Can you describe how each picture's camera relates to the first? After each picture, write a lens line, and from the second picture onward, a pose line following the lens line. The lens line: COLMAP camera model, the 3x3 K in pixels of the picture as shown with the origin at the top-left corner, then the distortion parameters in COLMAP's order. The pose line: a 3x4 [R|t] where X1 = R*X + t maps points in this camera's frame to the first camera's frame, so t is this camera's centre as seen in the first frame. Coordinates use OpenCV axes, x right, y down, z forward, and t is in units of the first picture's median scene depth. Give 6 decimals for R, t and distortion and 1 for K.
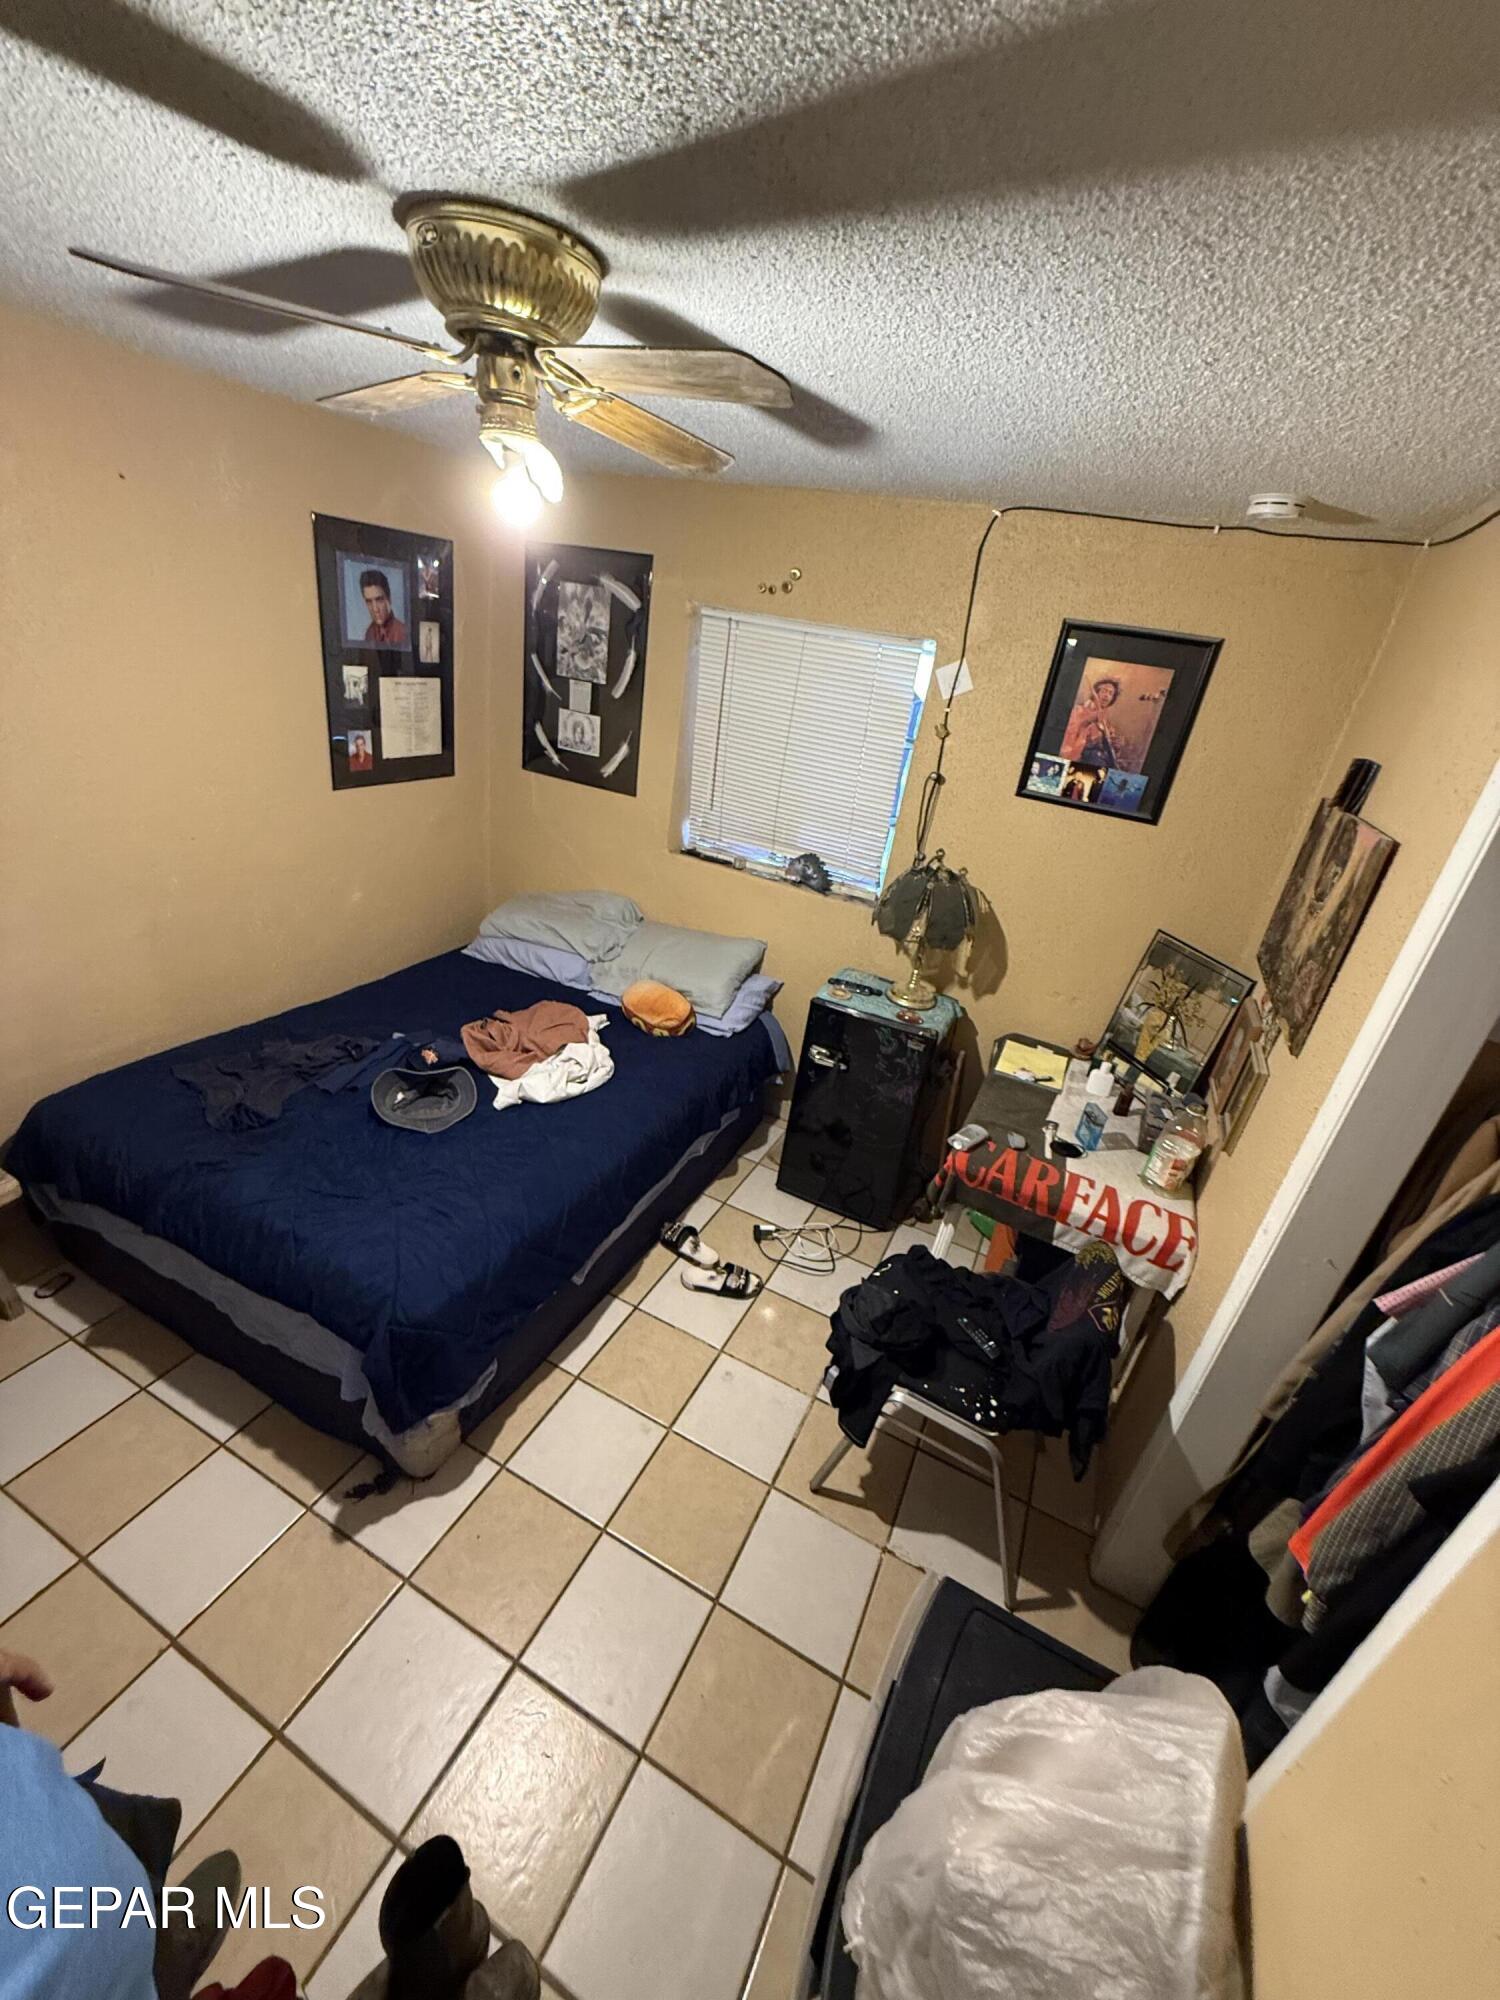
lens RADIAL K [[794.2, 0, 750.0], [0, 794.2, 1000.0], [0, 0, 1]] dist [-0.001372, 0.000064]
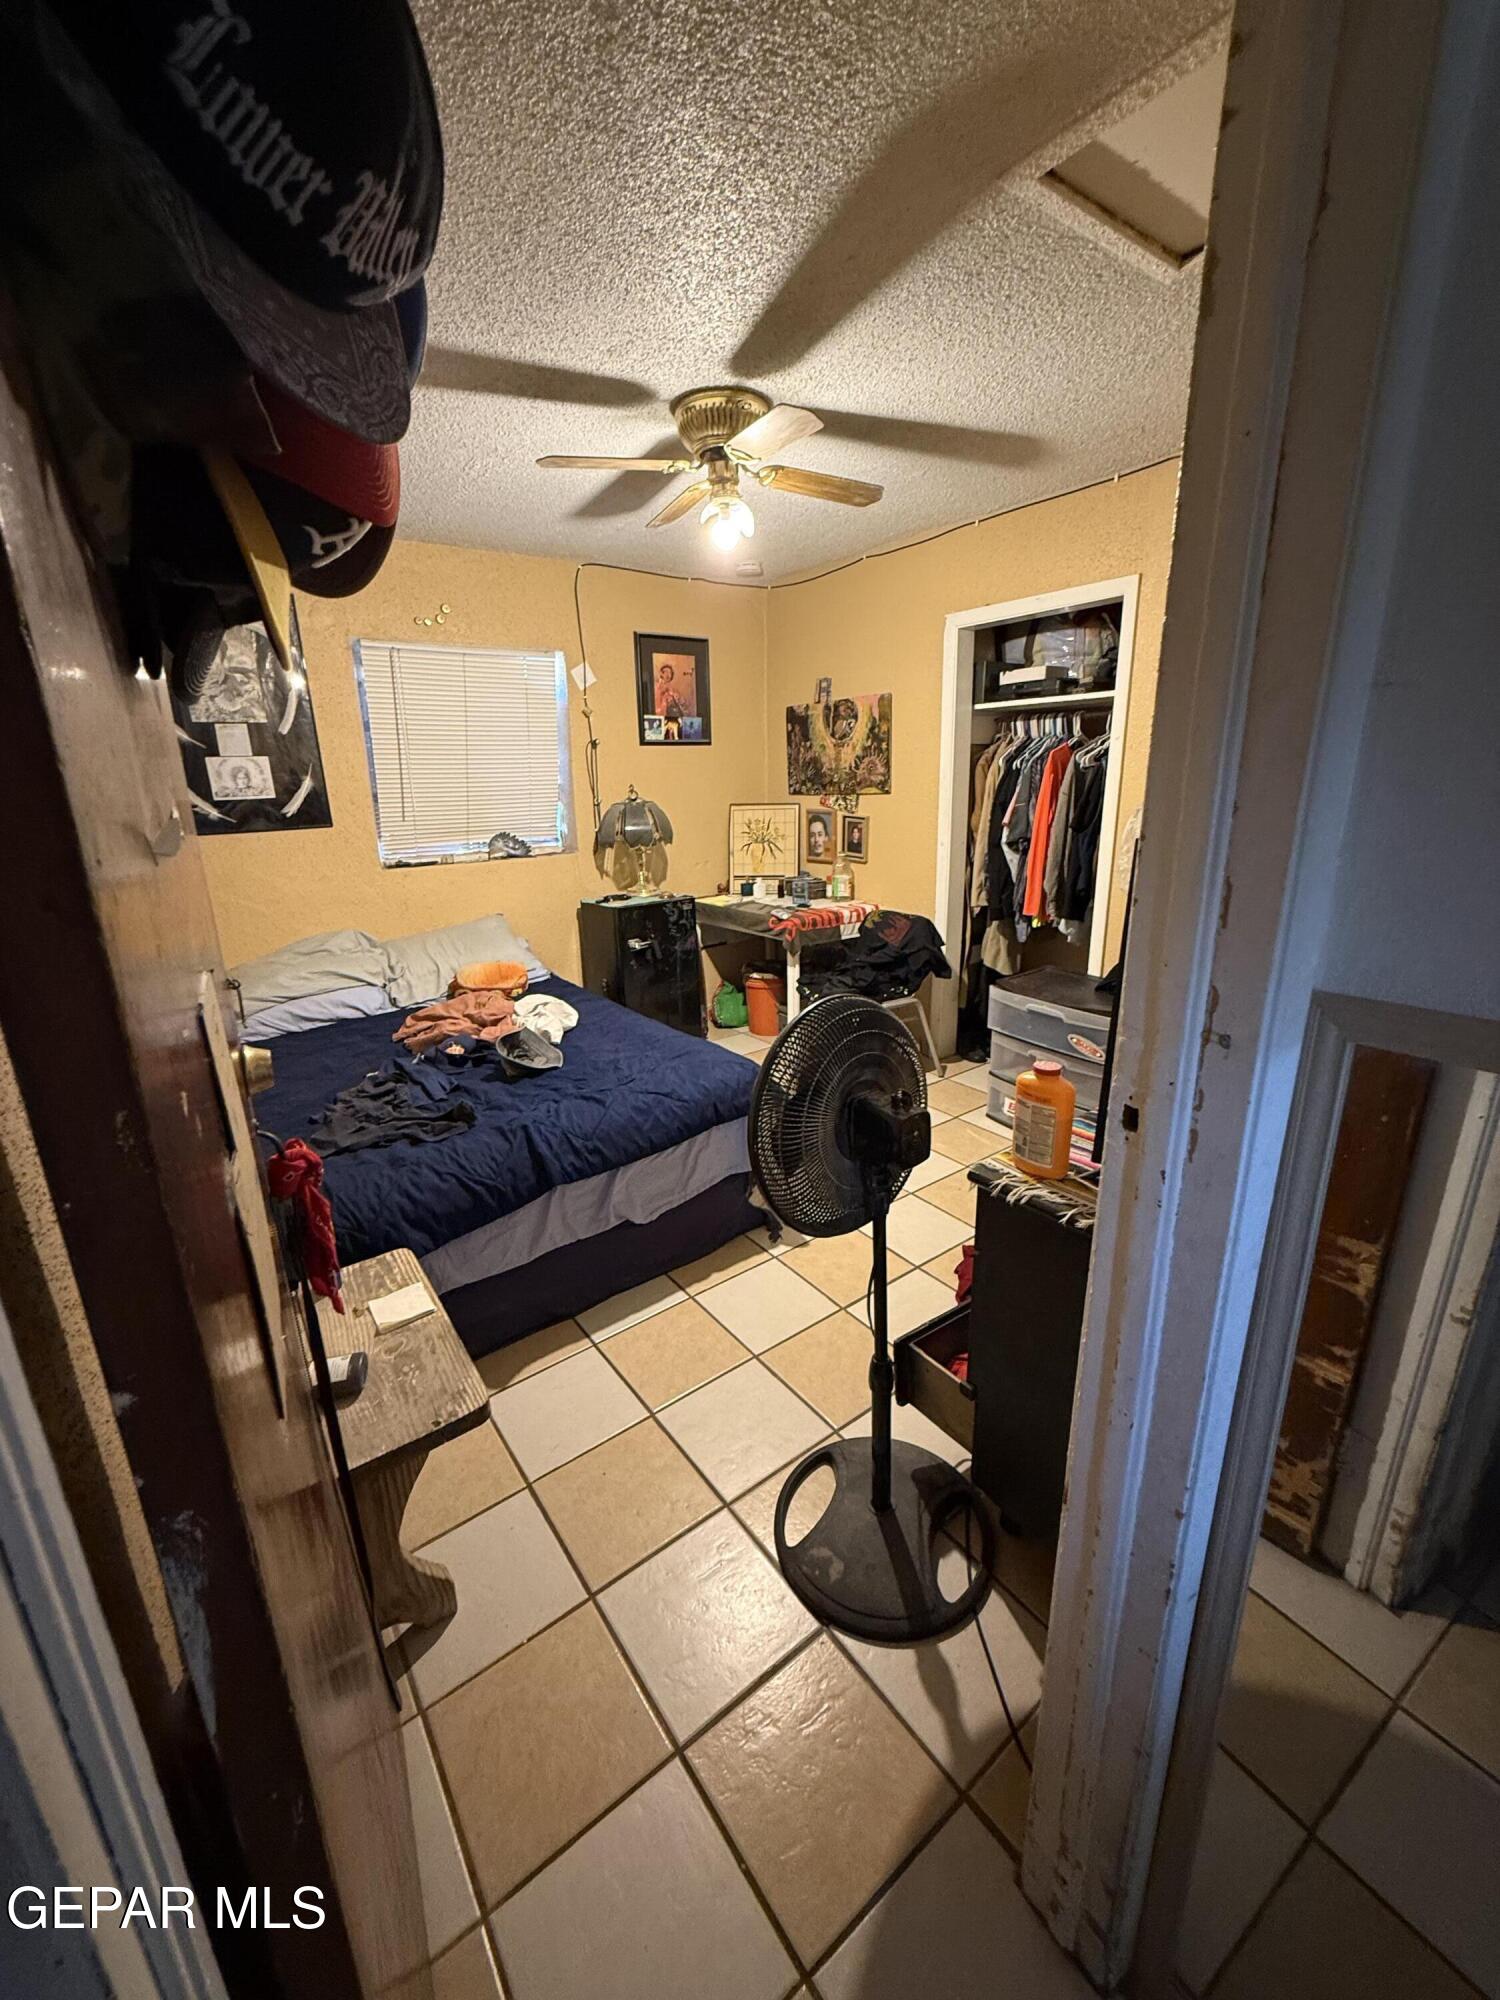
lens RADIAL K [[802.5, 0, 750.0], [0, 802.5, 1000.0], [0, 0, 1]] dist [0.001129, 0.000337]
pose [[0.454332, -0.388442, 0.801683, -1.025175], [0.459193, 0.873274, 0.162894, 0.018493], [-0.763363, 0.294119, 0.575126, 0.088623]]
